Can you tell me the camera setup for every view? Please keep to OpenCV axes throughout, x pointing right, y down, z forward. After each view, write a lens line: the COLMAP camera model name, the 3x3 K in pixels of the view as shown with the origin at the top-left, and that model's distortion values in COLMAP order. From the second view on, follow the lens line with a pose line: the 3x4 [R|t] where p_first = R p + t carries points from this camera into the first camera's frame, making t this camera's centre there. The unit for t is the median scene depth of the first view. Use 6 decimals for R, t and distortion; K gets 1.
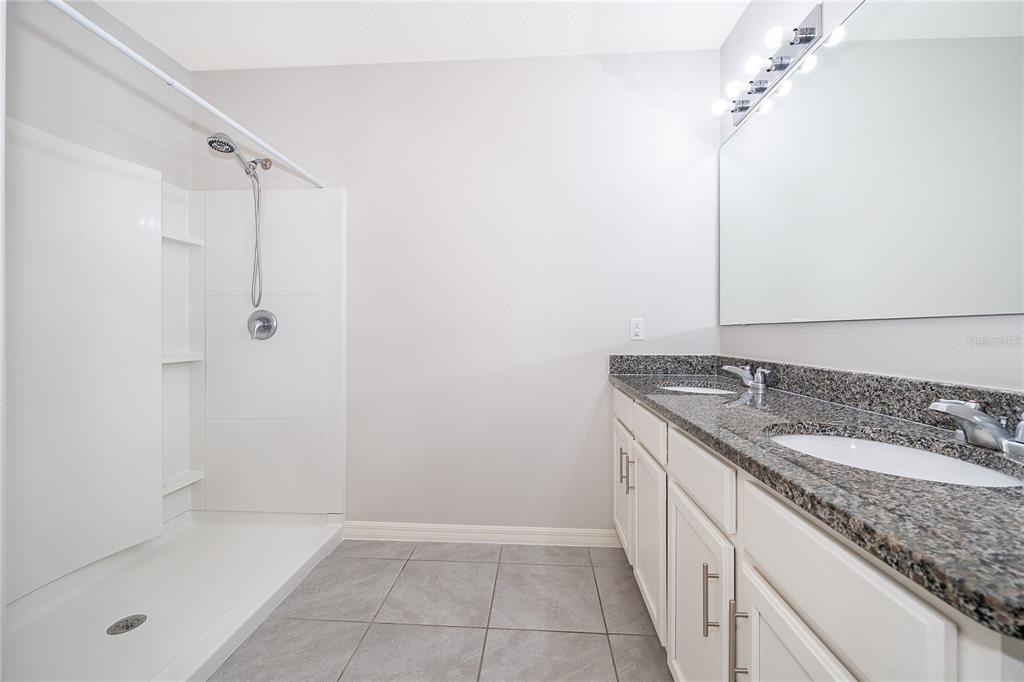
lens RADIAL K [[419.6, 0, 513.8], [0, 419.6, 332.3], [0, 0, 1]] dist [-0.002225, -0.000345]
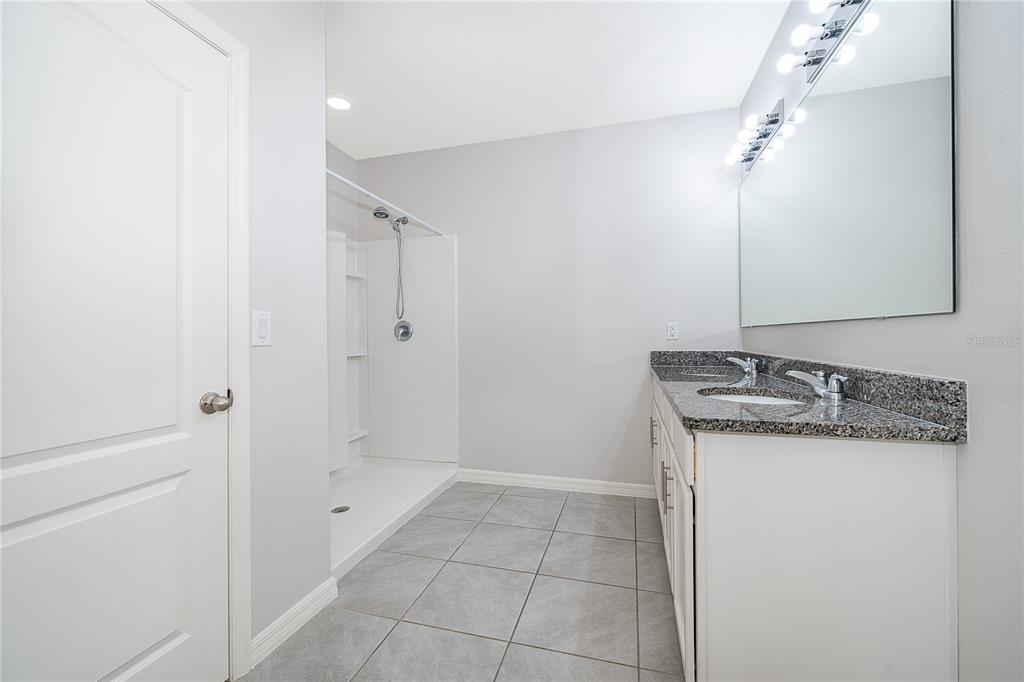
lens RADIAL K [[419.6, 0, 513.8], [0, 419.6, 332.3], [0, 0, 1]] dist [-0.002225, -0.000345]
pose [[0.977837, -0.011330, -0.209060, 0.087526], [0.010084, 0.999924, -0.007027, 0.000943], [0.209124, 0.004763, 0.977878, -0.371100]]
